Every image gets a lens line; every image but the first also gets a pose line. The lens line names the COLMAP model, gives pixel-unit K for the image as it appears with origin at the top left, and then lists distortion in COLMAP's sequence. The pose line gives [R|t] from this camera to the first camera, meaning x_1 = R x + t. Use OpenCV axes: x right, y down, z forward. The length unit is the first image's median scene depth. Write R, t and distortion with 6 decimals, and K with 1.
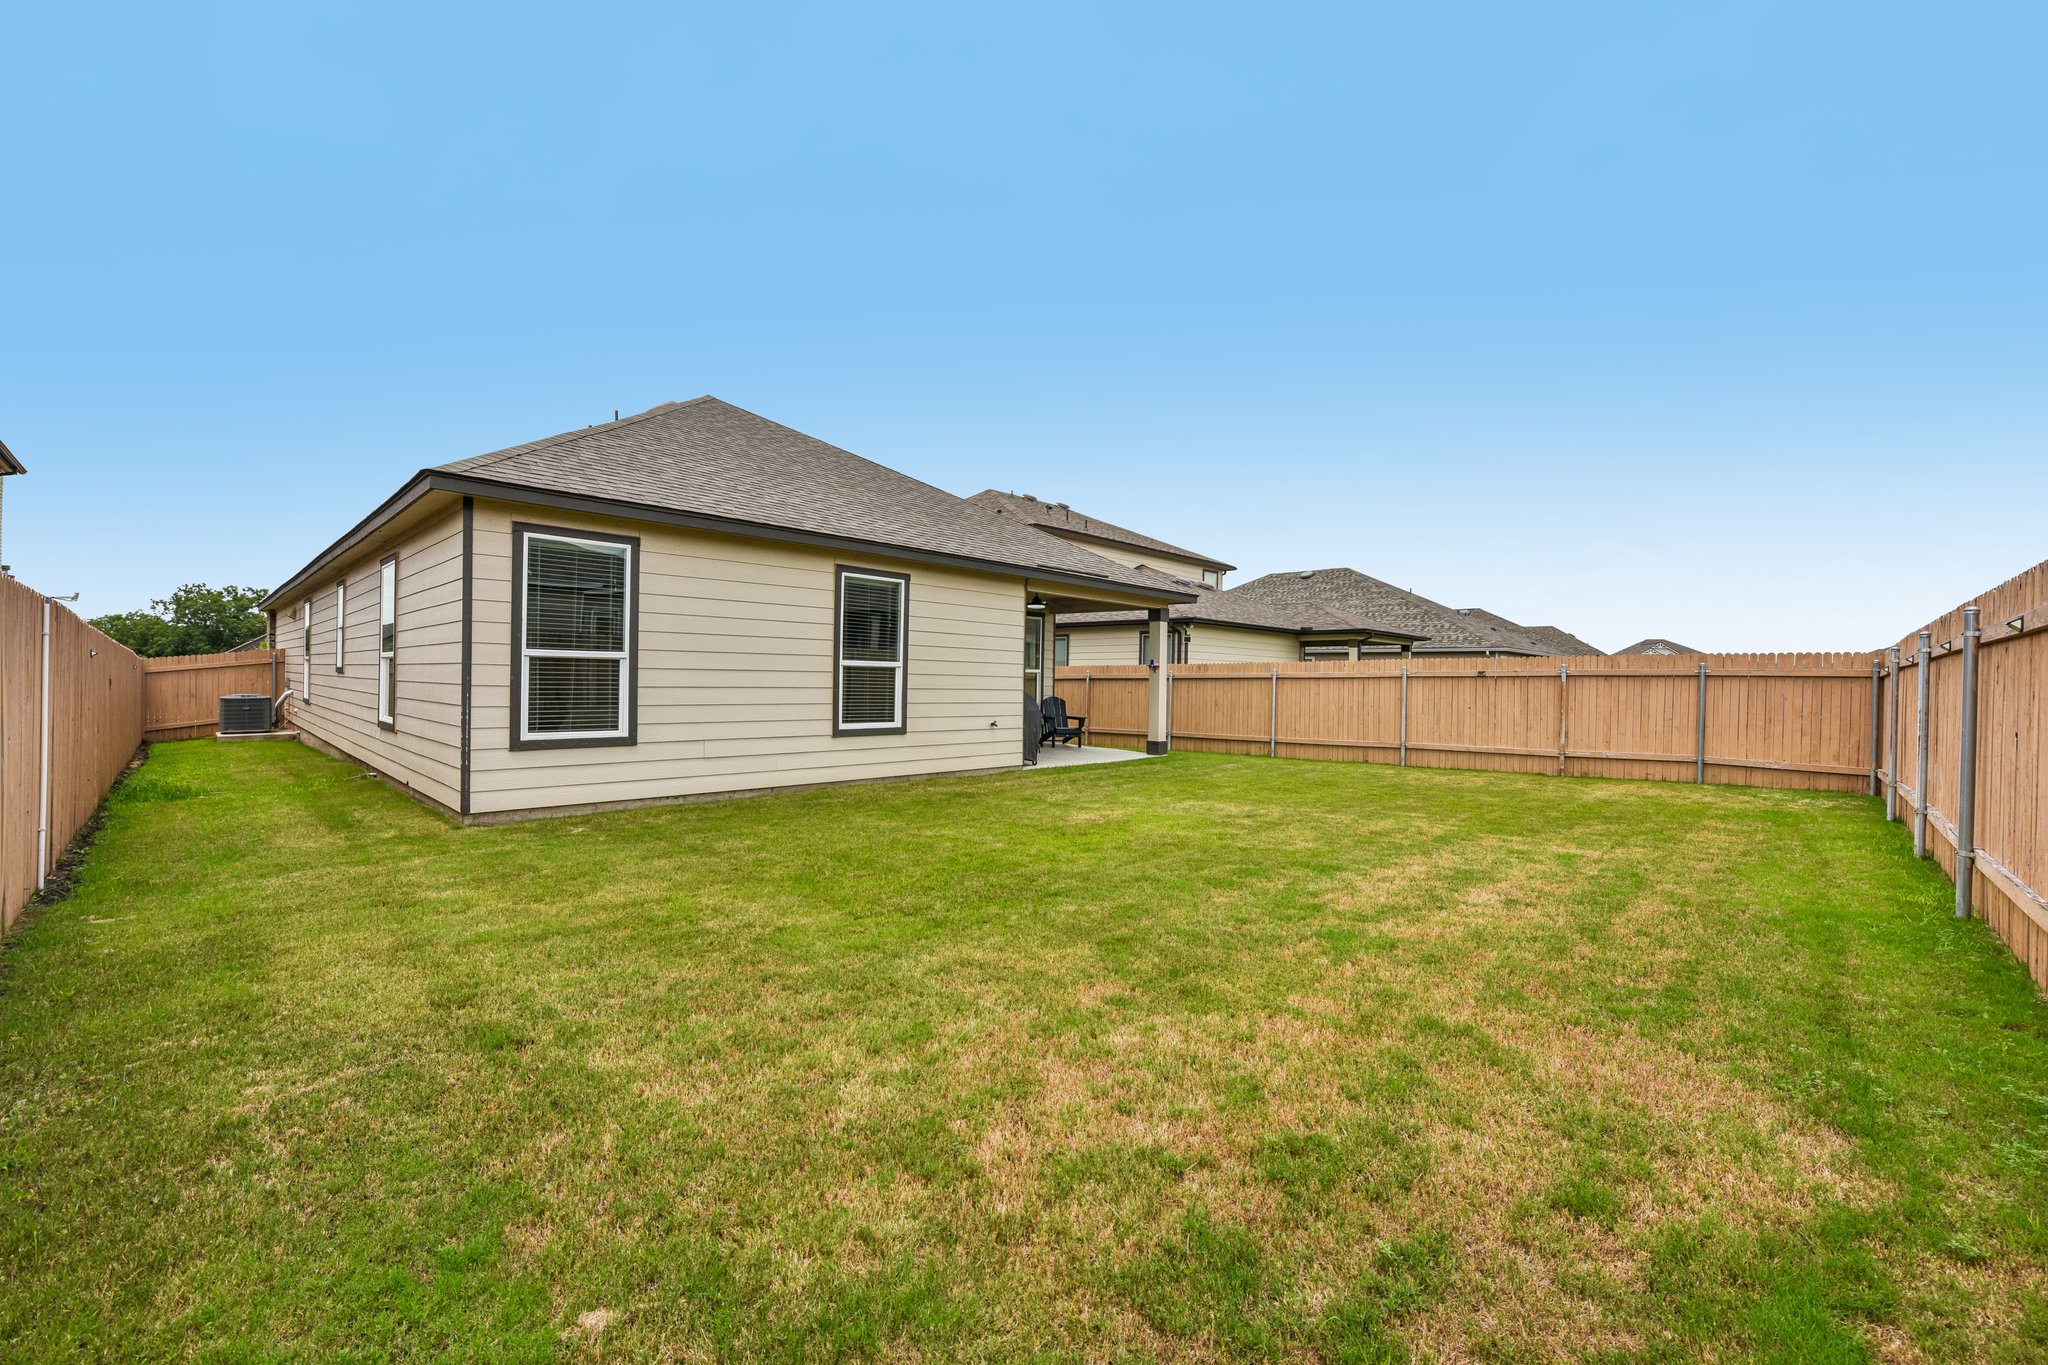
lens RADIAL K [[801.5, 0, 1034.1], [0, 801.5, 684.6], [0, 0, 1]] dist [0.006649, -0.002548]
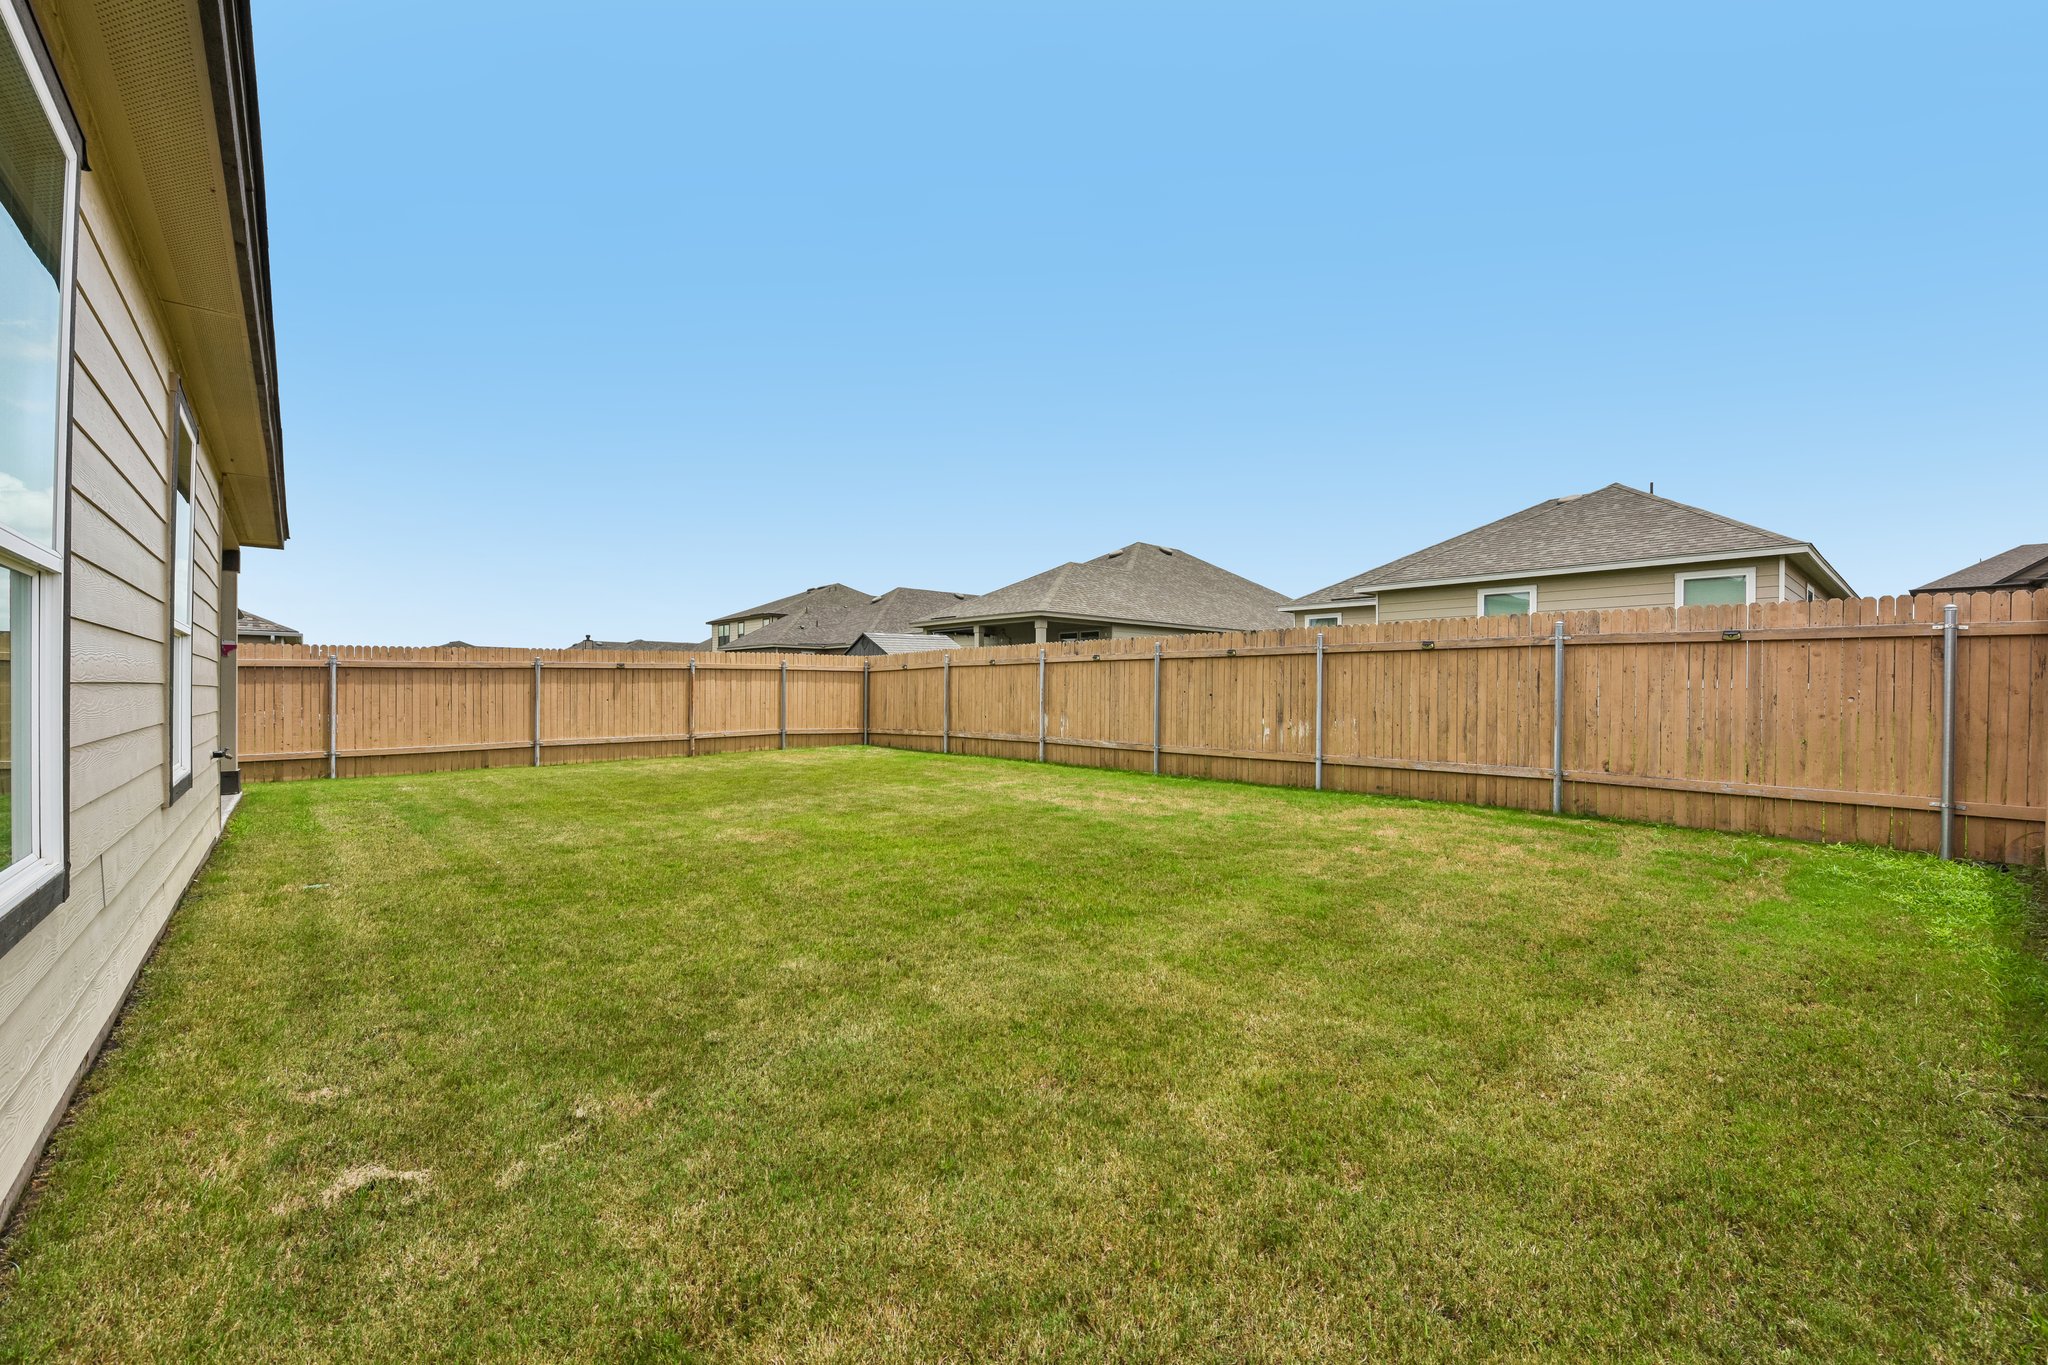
lens RADIAL K [[801.5, 0, 1028.0], [0, 801.5, 685.9], [0, 0, 1]] dist [0.006649, -0.002548]
pose [[0.081298, -0.014953, 0.996578, -0.448833], [0.002049, 0.999888, 0.014835, -0.003416], [-0.996688, 0.000836, 0.081320, 0.394000]]
